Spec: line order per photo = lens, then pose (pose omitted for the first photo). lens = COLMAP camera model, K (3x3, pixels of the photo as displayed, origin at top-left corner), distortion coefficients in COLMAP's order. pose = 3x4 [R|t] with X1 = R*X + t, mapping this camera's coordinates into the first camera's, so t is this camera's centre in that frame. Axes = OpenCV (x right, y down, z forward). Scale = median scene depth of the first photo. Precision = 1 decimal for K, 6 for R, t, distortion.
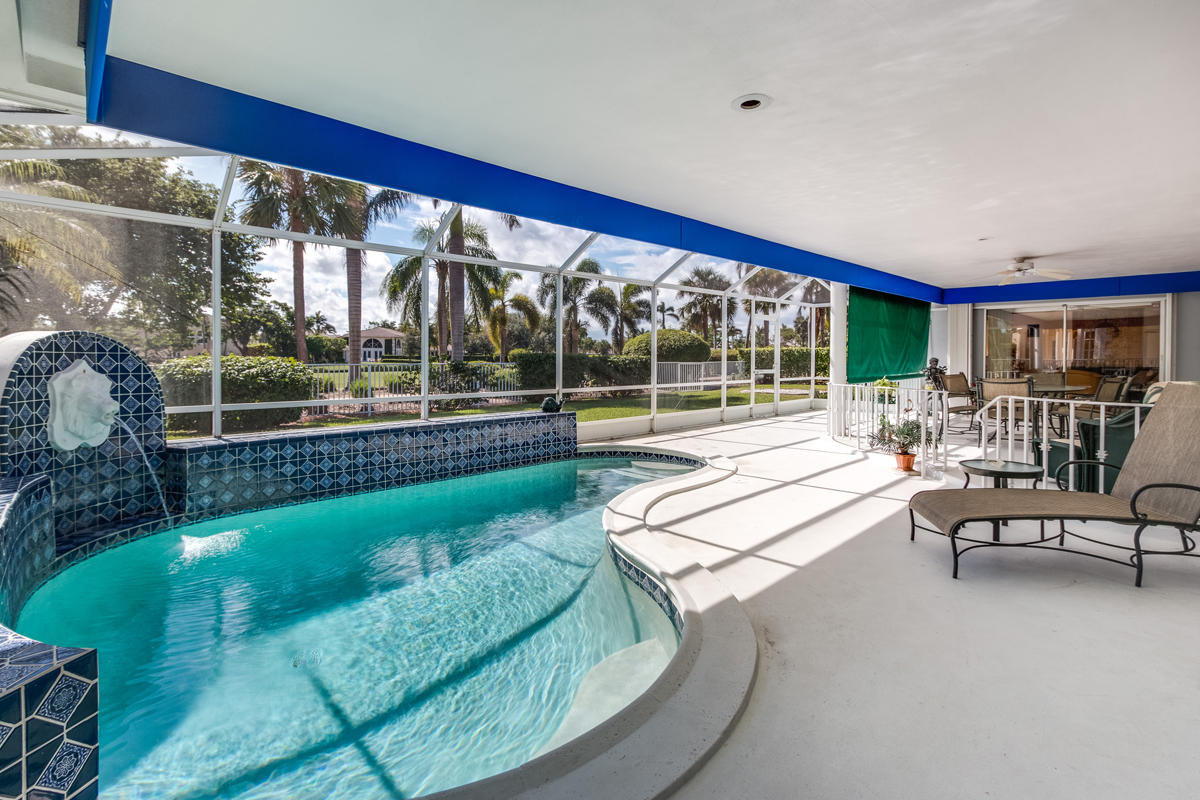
lens RADIAL K [[562.0, 0, 591.2], [0, 562.0, 364.1], [0, 0, 1]] dist [-0.001144, -0.000375]
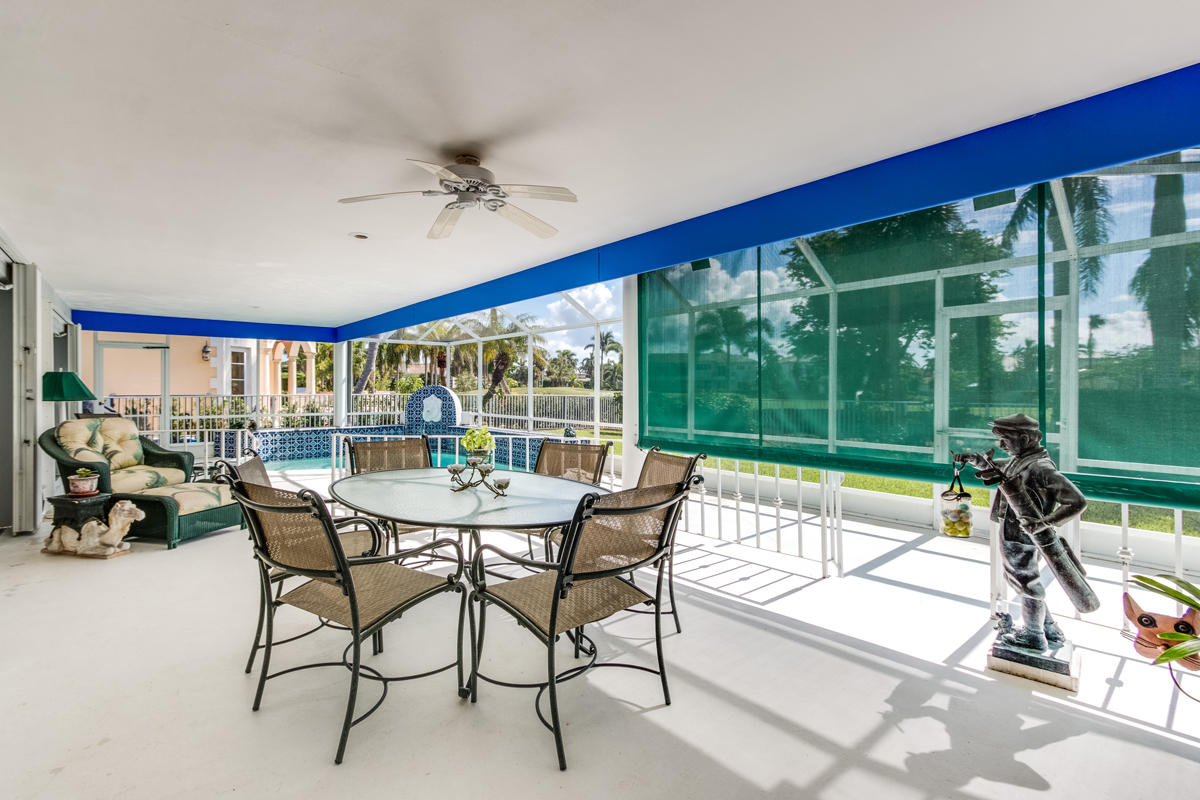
lens RADIAL K [[550.1, 0, 598.6], [0, 550.1, 392.0], [0, 0, 1]] dist [-0.000174, -0.000252]
pose [[-0.052751, 0.002408, -0.998605, 2.140427], [-0.014543, 0.999889, 0.003179, -0.043352], [0.998502, 0.014690, -0.052710, 2.062274]]
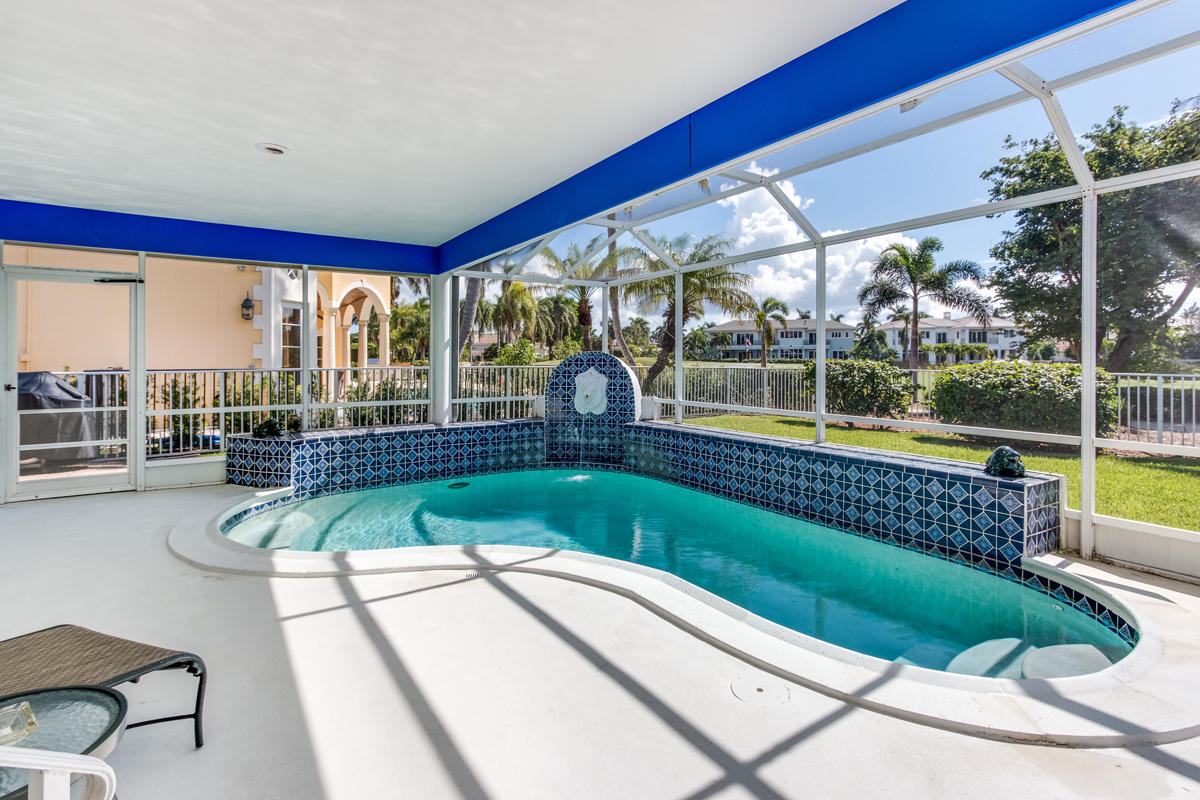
lens RADIAL K [[562.0, 0, 591.2], [0, 562.0, 364.1], [0, 0, 1]] dist [-0.001144, -0.000375]
pose [[-0.173915, 0.004753, -0.984749, 0.903605], [-0.009176, 0.999937, 0.006447, -0.027625], [0.984718, 0.010157, -0.173861, 1.287347]]
